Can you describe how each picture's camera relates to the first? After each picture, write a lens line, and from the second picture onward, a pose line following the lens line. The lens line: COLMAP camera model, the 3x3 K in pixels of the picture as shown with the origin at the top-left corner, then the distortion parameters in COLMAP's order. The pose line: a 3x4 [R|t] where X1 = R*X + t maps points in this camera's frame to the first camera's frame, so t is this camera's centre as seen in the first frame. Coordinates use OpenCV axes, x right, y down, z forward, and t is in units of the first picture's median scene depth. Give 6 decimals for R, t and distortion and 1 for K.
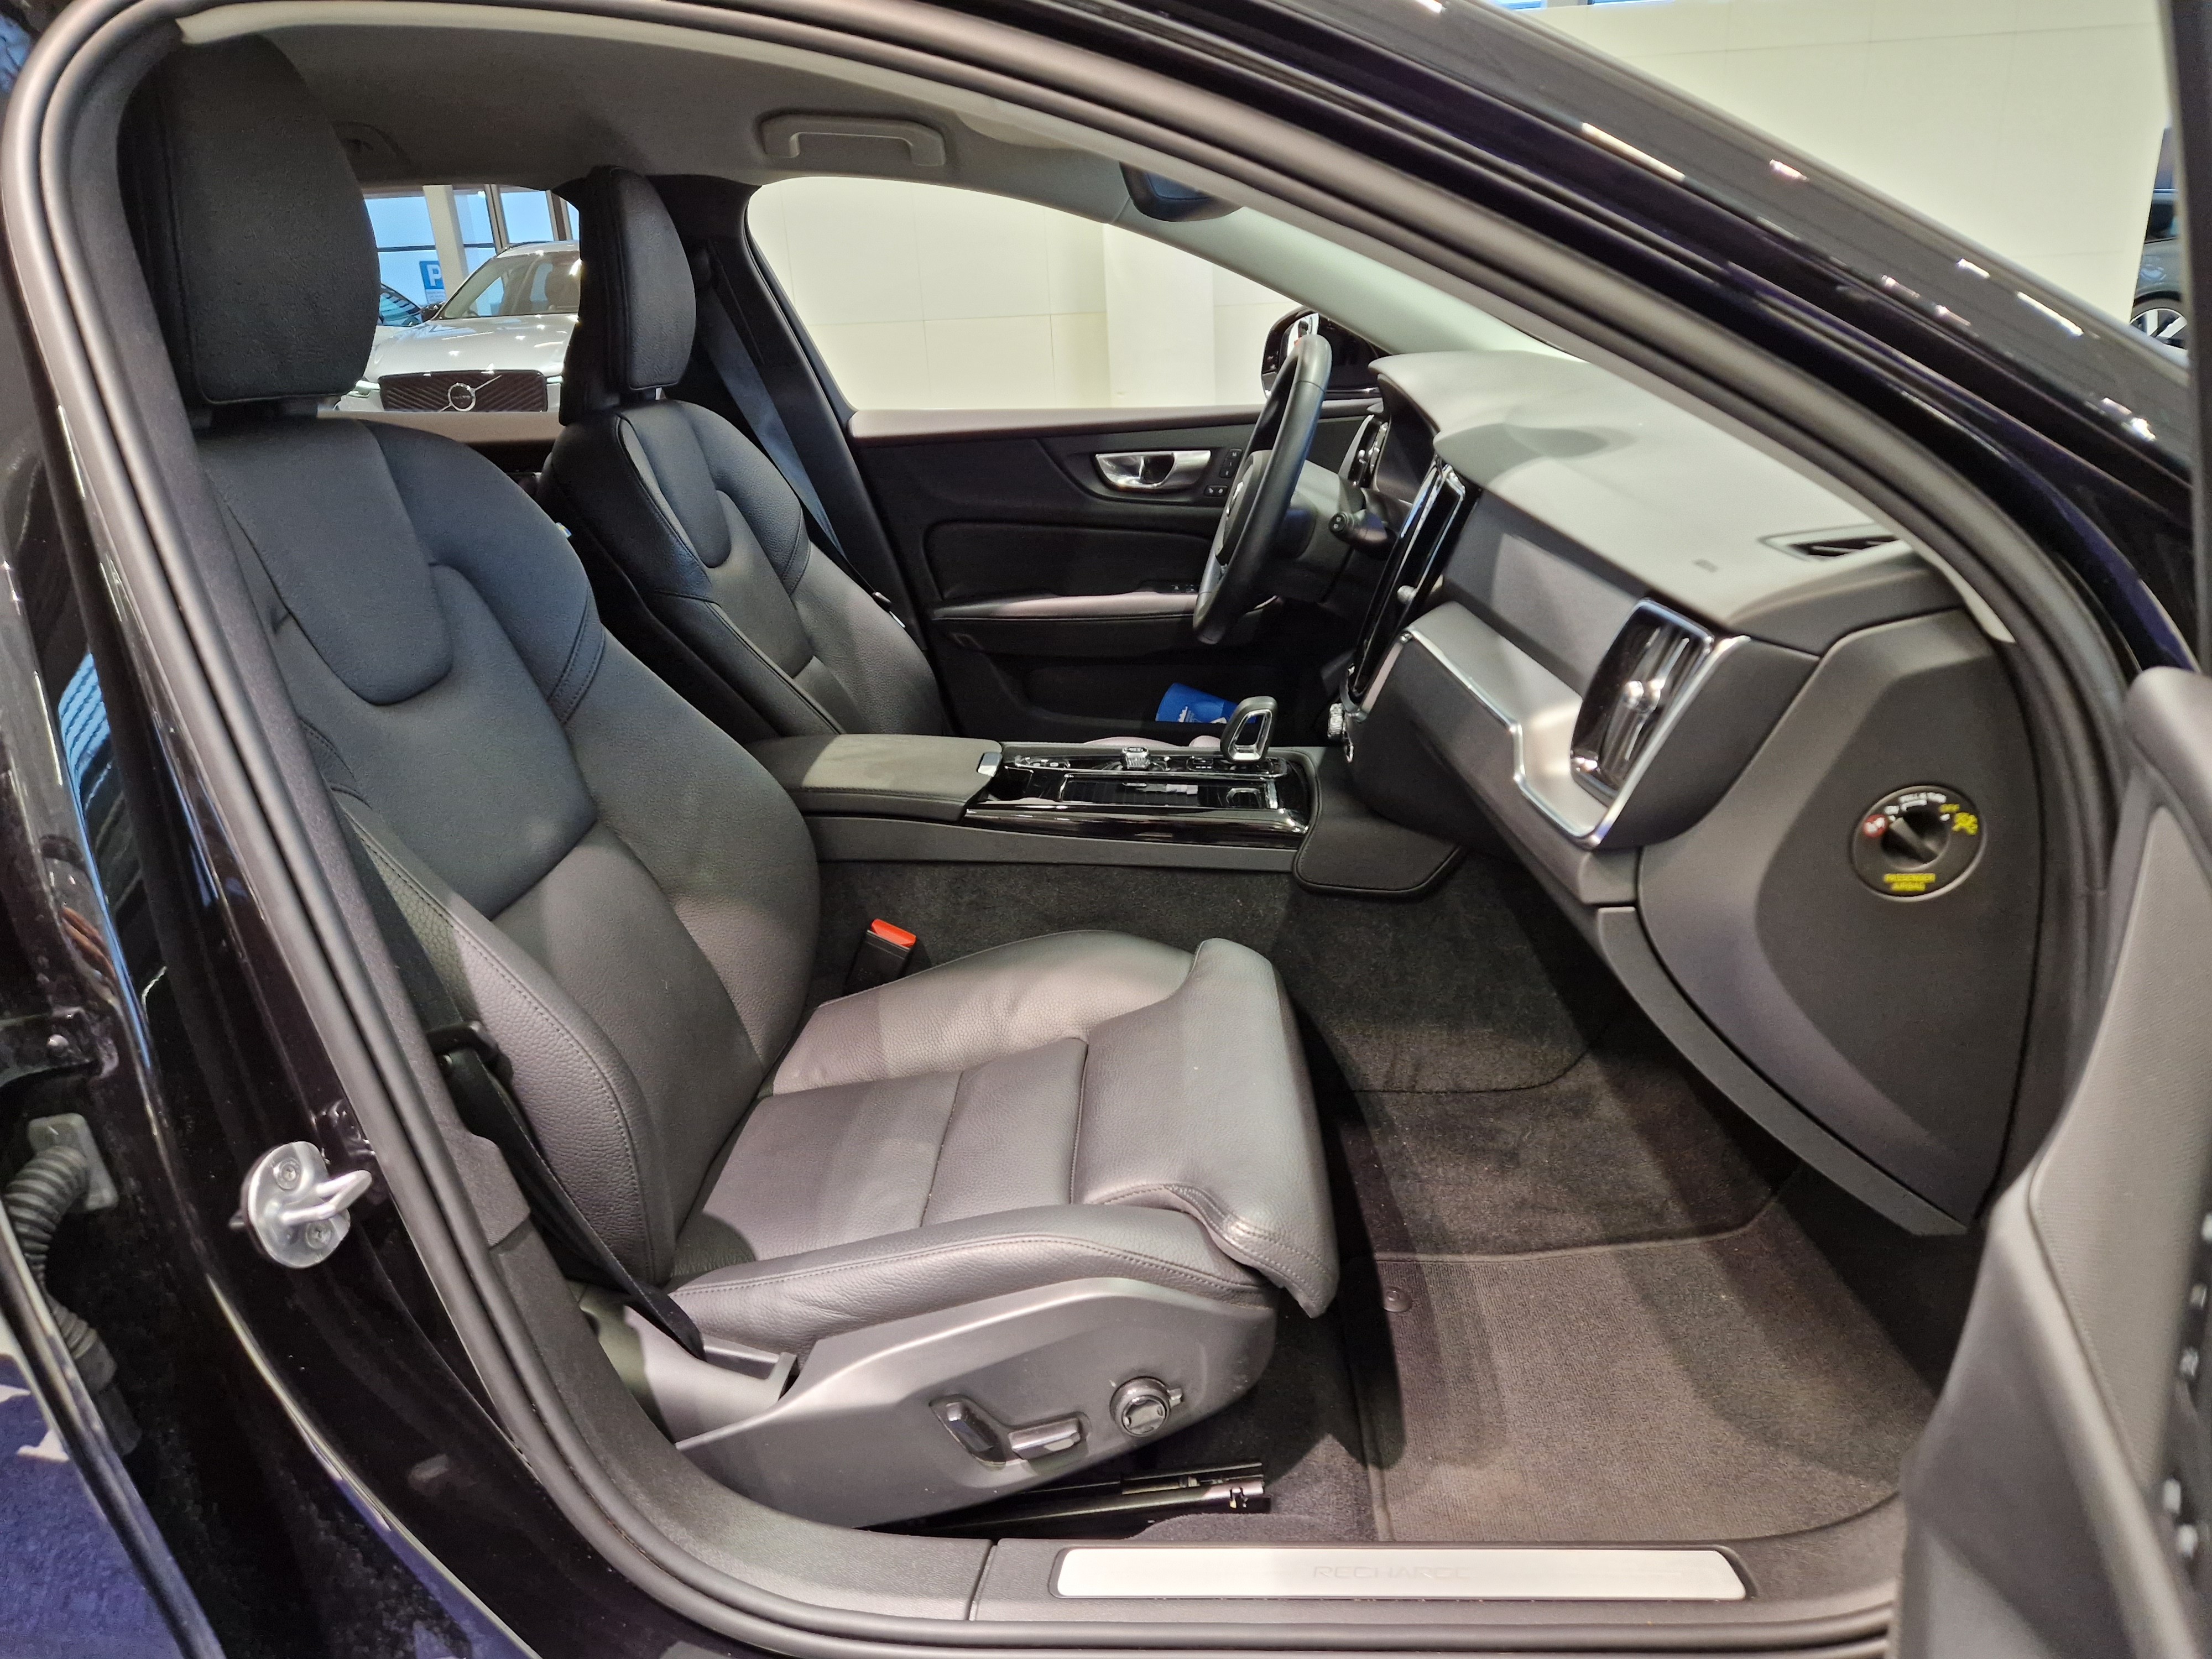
lens RADIAL K [[1486.5, 0, 1118.8], [0, 1486.5, 830.6], [0, 0, 1]] dist [0.062363, -0.038860]
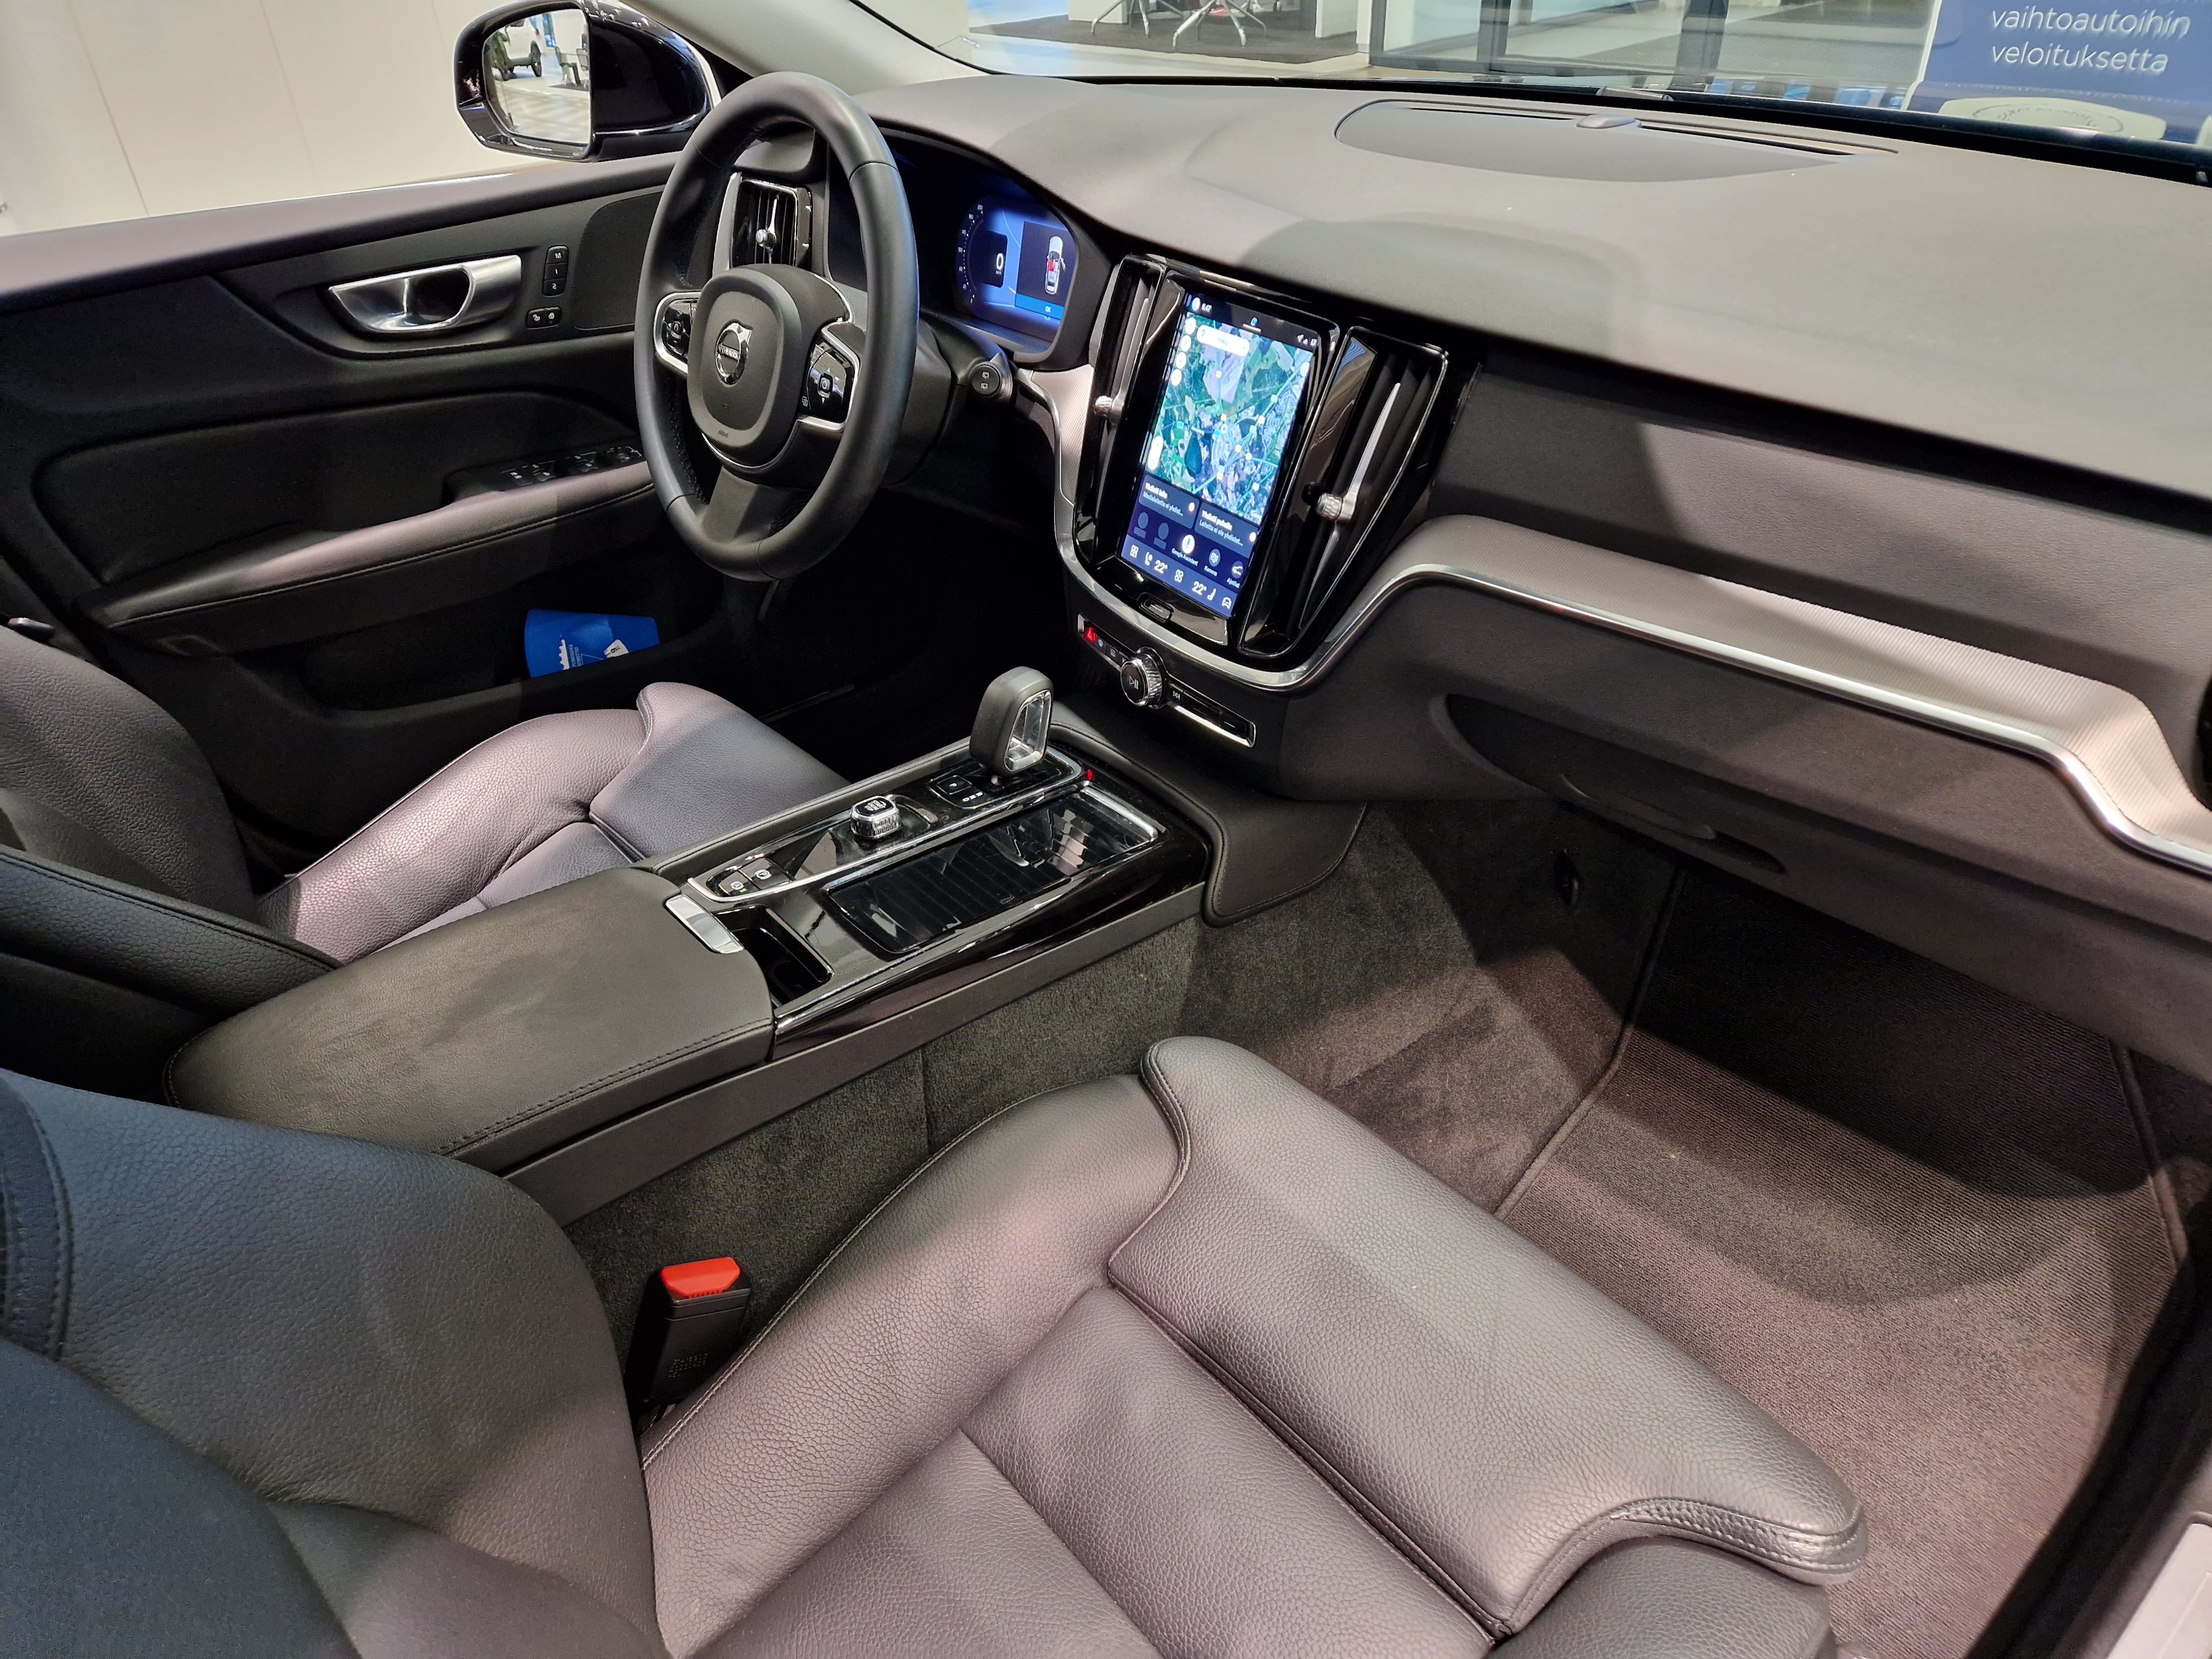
lens RADIAL K [[1486.5, 0, 1106.7], [0, 1486.5, 851.5], [0, 0, 1]] dist [0.062363, -0.038860]
pose [[0.745080, -0.369513, 0.555262, -0.203707], [0.239848, 0.925256, 0.293895, -0.147685], [-0.622358, -0.085797, 0.778017, 0.321396]]
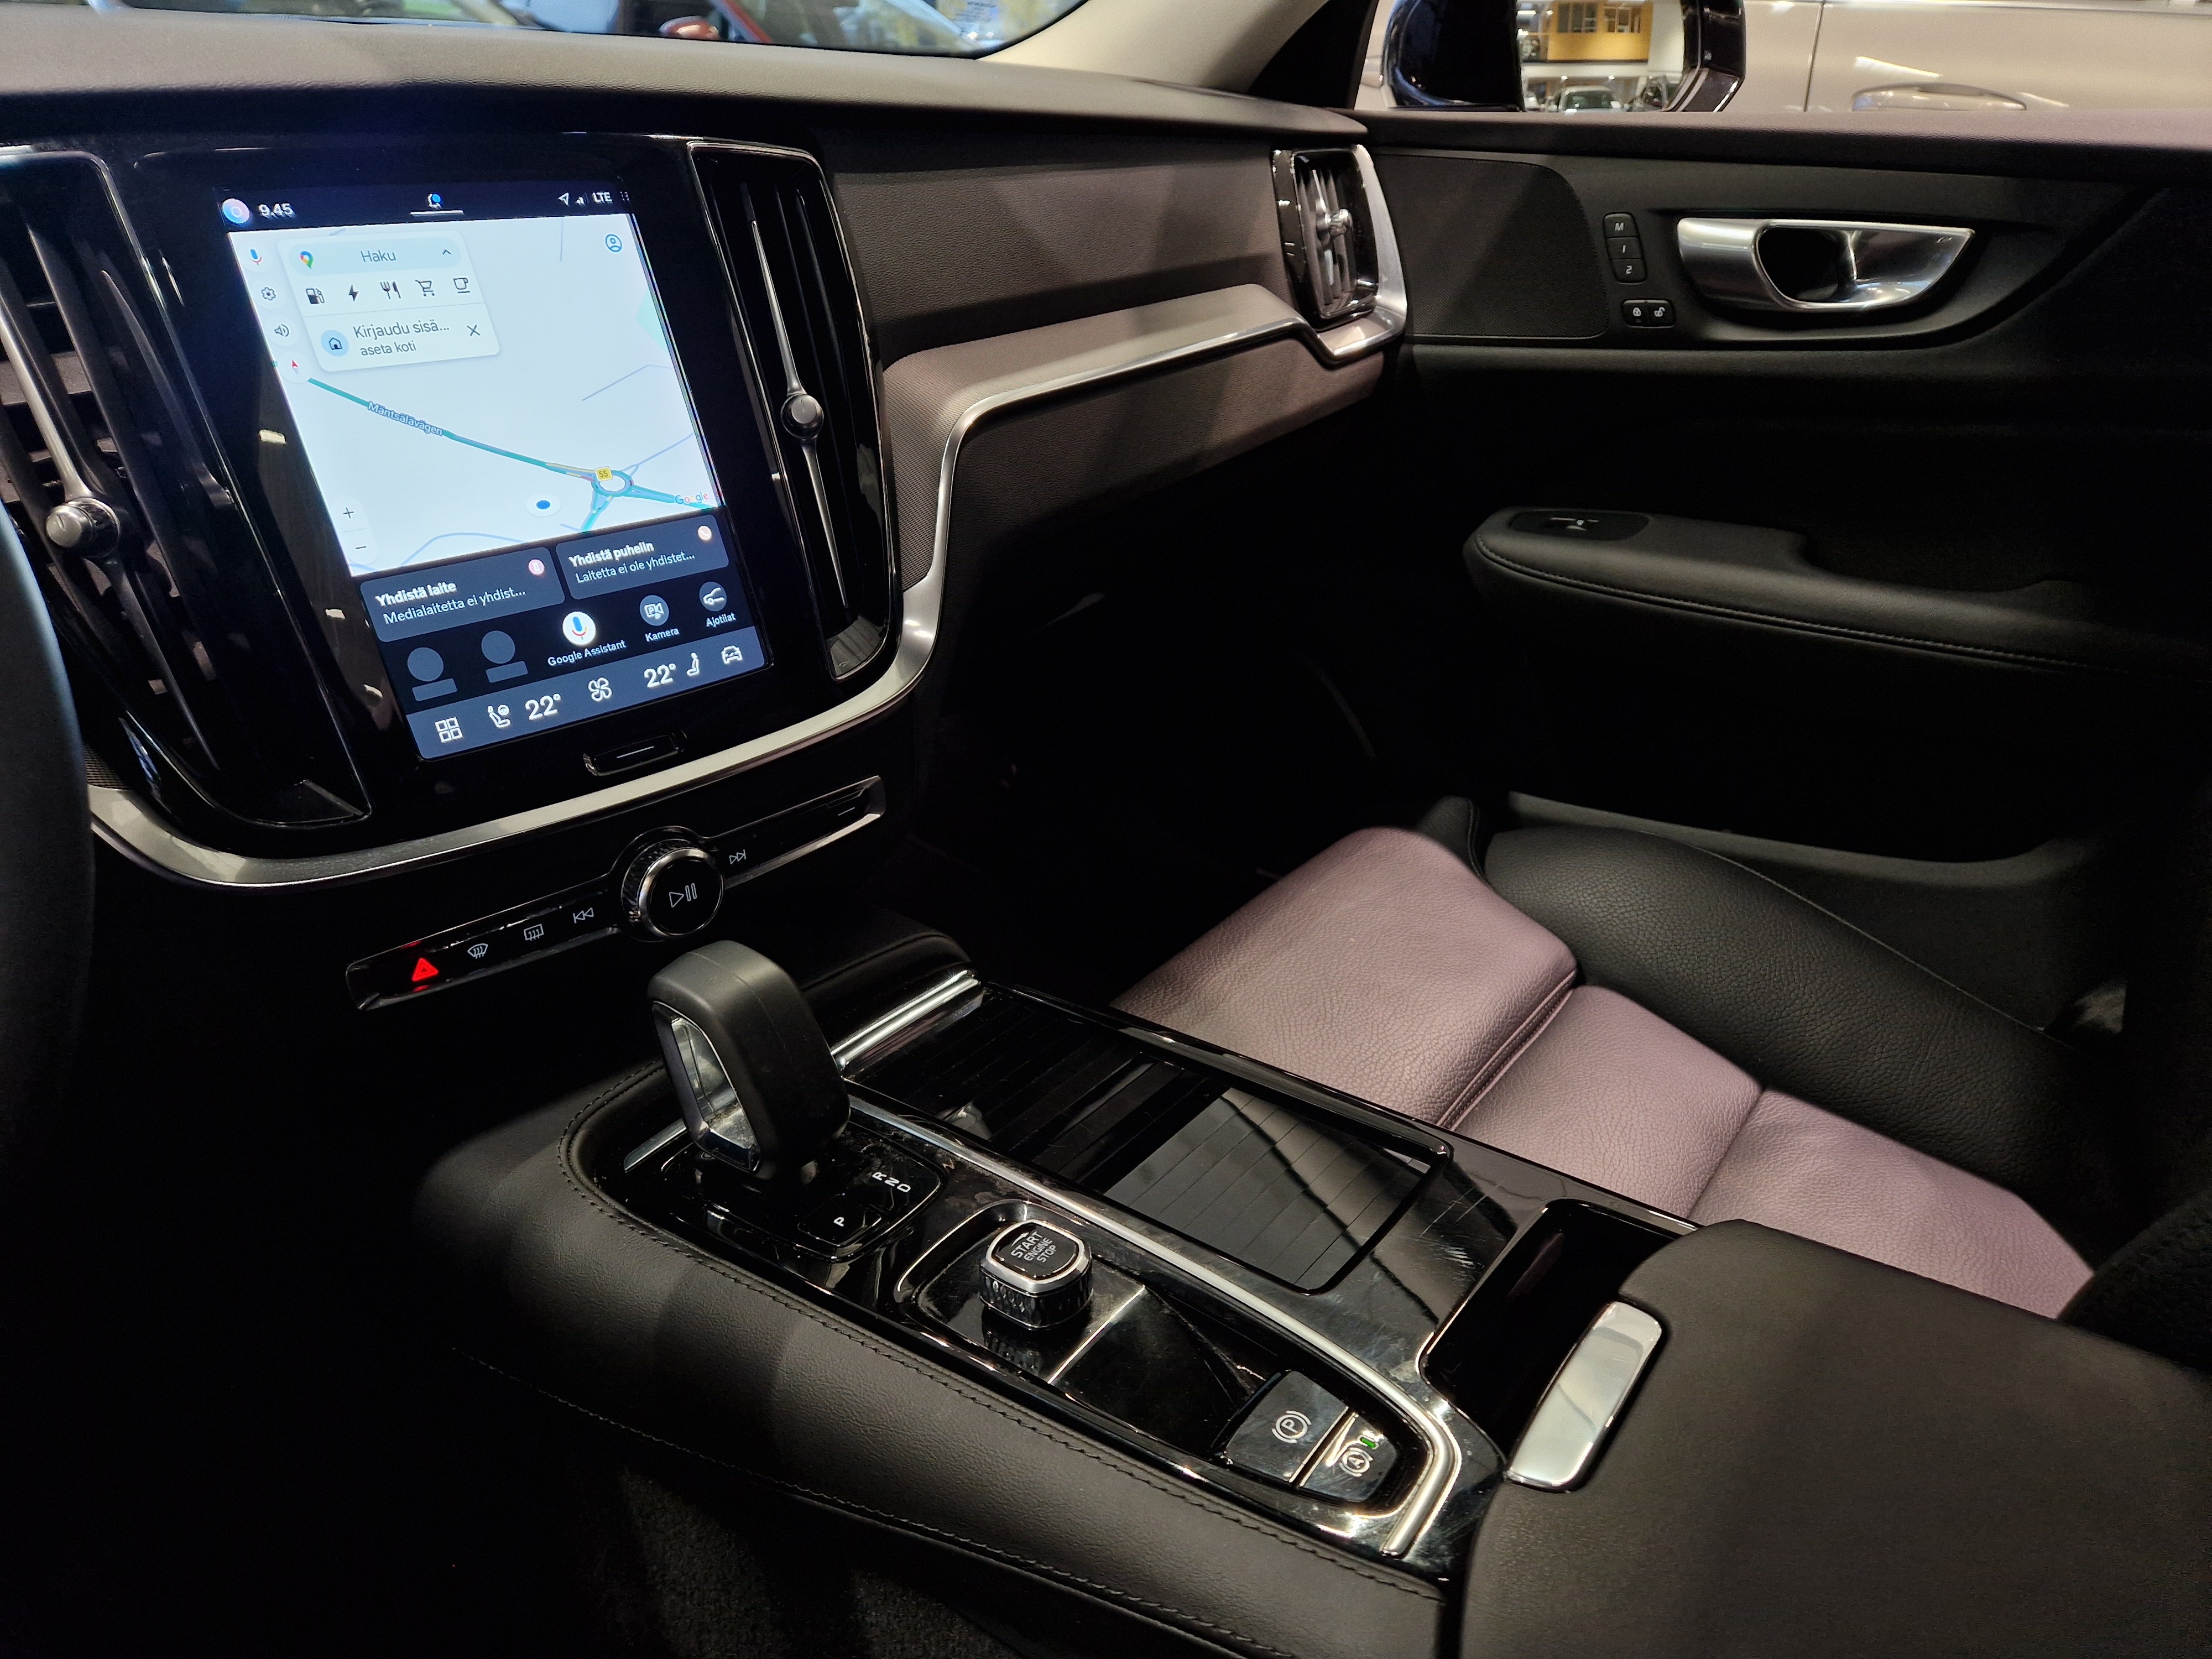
lens RADIAL K [[1486.5, 0, 1107.7], [0, 1486.5, 833.9], [0, 0, 1]] dist [0.062363, -0.038860]
pose [[-0.818863, -0.222633, 0.529053, -0.098730], [0.216826, 0.733441, 0.644244, -0.208139], [-0.531459, 0.642261, -0.552315, 0.787125]]
